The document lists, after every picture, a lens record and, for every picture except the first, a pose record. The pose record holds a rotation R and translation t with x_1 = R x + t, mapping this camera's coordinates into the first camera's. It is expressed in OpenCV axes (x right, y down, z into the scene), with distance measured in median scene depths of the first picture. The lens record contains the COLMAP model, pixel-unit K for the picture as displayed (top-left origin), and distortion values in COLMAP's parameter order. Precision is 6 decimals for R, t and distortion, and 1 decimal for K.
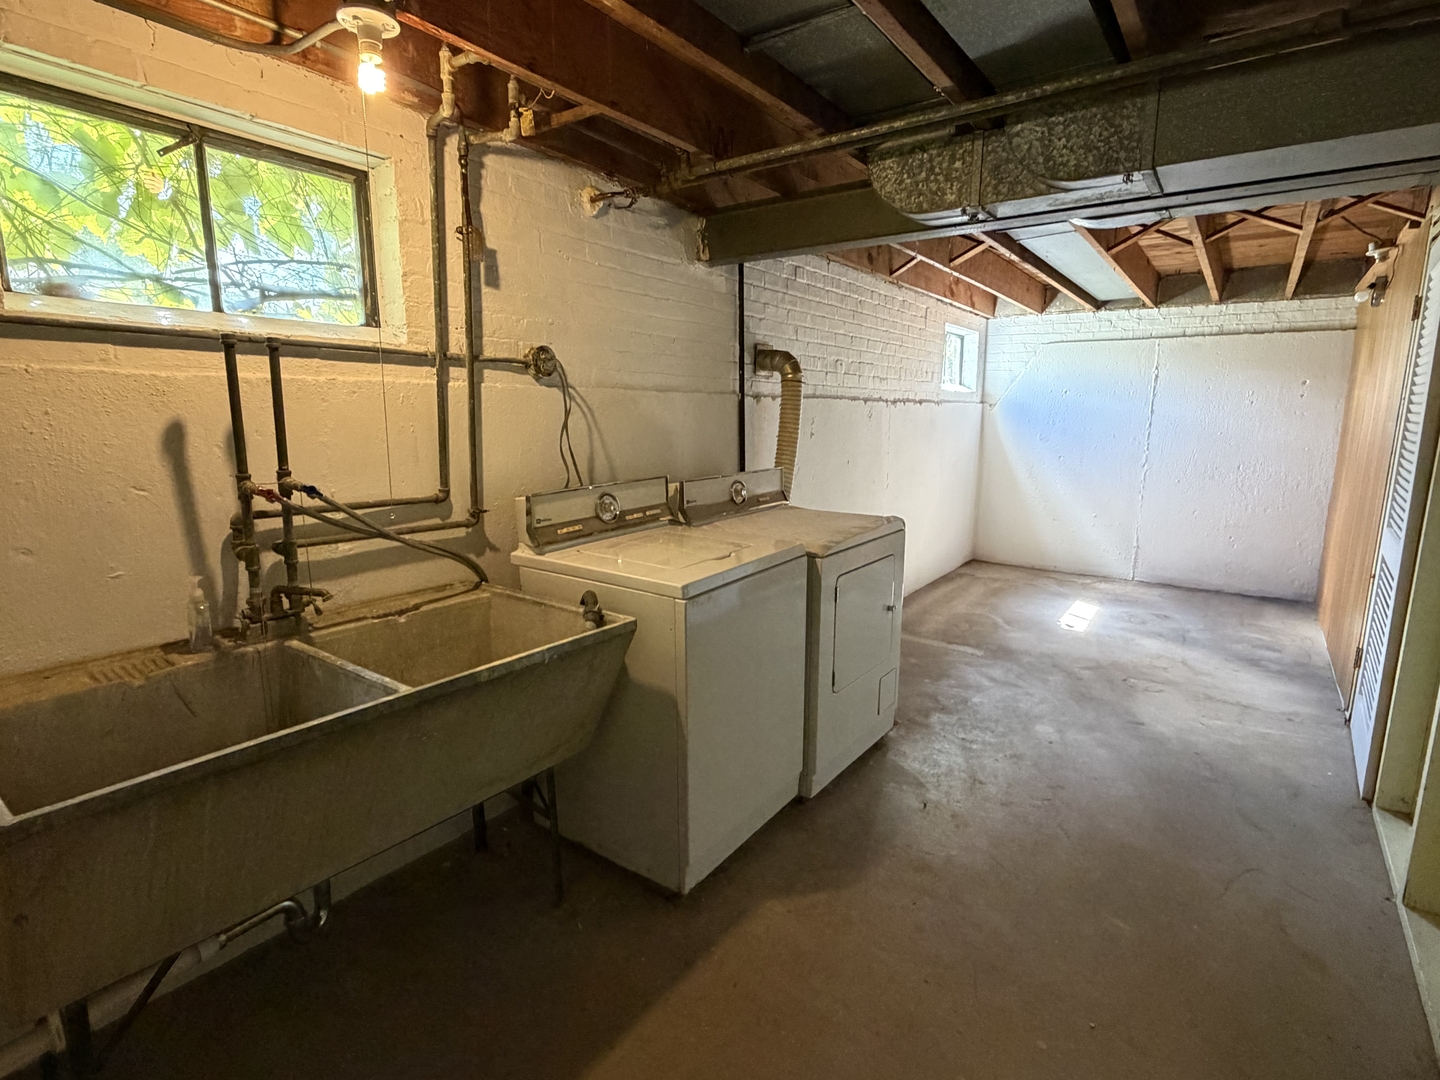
lens RADIAL K [[735.6, 0, 720.0], [0, 735.6, 540.0], [0, 0, 1]] dist [-0.002735, -0.001031]
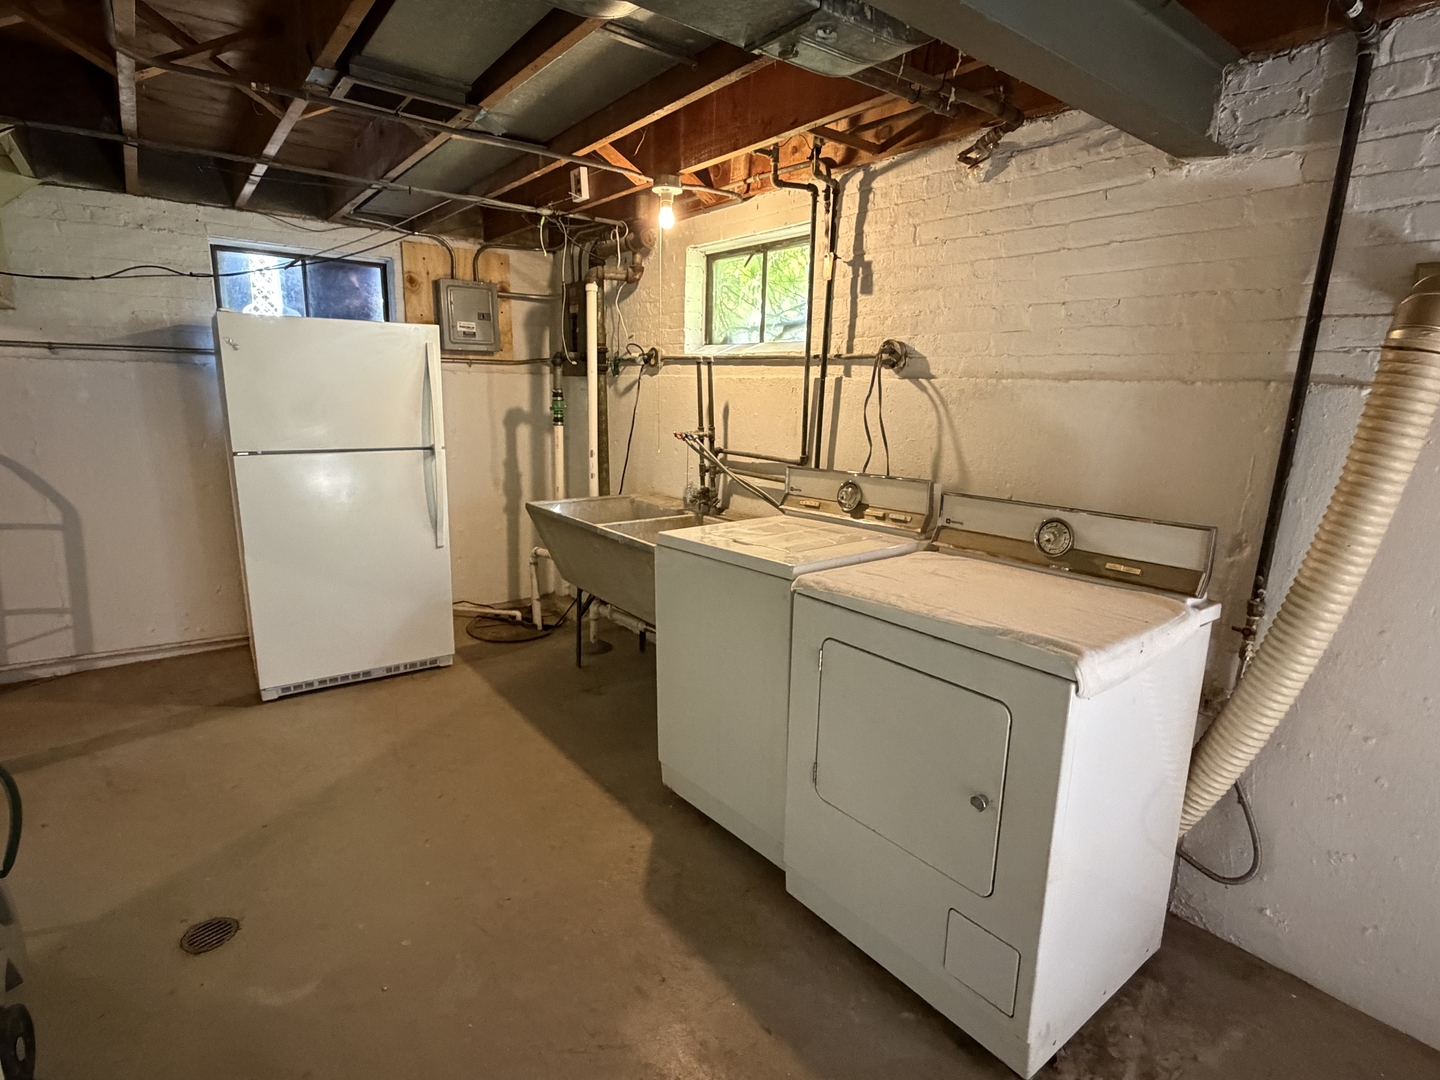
lens RADIAL K [[735.6, 0, 720.0], [0, 735.6, 540.0], [0, 0, 1]] dist [-0.002735, -0.001031]
pose [[-0.276344, 0.168121, -0.946240, 0.923094], [-0.207345, 0.950963, 0.229514, -0.193381], [0.938425, 0.259623, -0.227934, 1.155592]]
